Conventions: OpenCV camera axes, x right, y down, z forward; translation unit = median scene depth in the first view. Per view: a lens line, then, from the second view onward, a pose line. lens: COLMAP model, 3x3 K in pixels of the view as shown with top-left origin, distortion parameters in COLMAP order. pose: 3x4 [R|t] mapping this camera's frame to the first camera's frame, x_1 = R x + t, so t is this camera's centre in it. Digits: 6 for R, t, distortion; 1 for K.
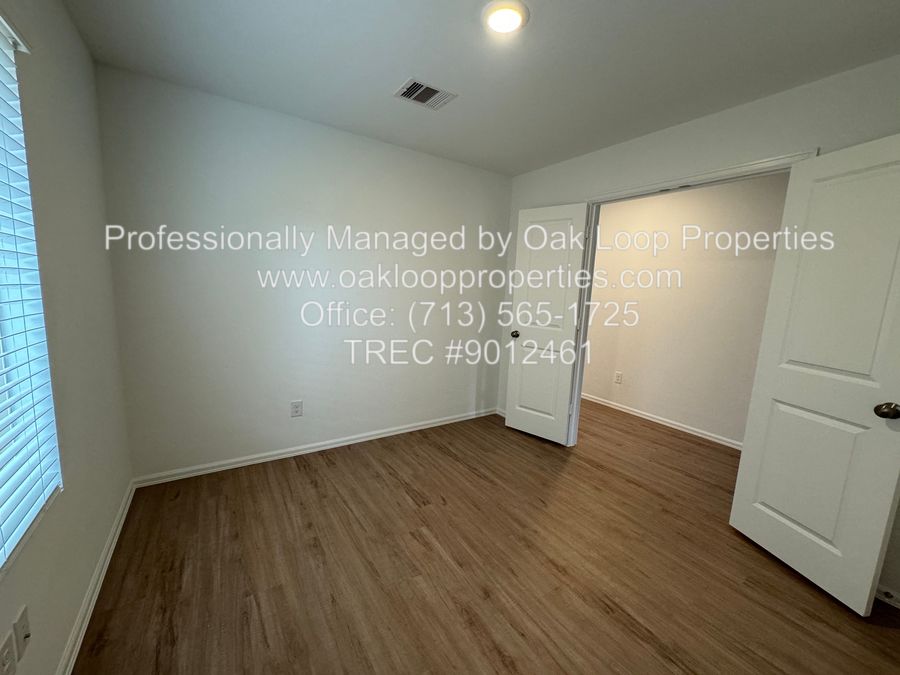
lens RADIAL K [[357.0, 0, 449.8], [0, 357.0, 336.4], [0, 0, 1]] dist [-0.002189, 0.000689]
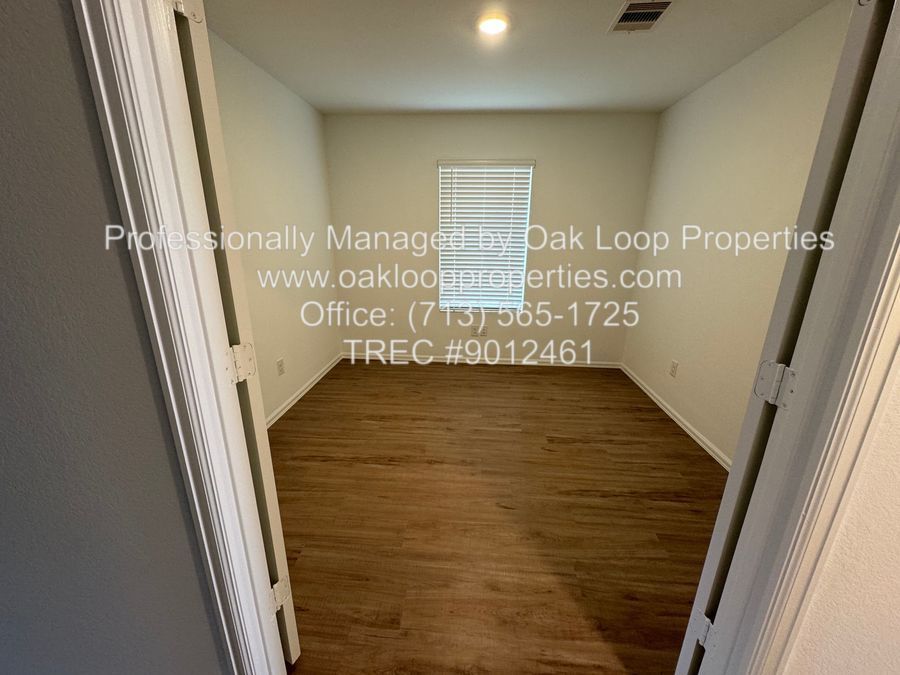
lens RADIAL K [[357.0, 0, 449.8], [0, 357.0, 336.4], [0, 0, 1]] dist [-0.002189, 0.000689]
pose [[-0.604397, 0.170003, -0.778334, 0.933685], [-0.152550, 0.934194, 0.322505, -0.148827], [0.781942, 0.313656, -0.538690, 1.250998]]
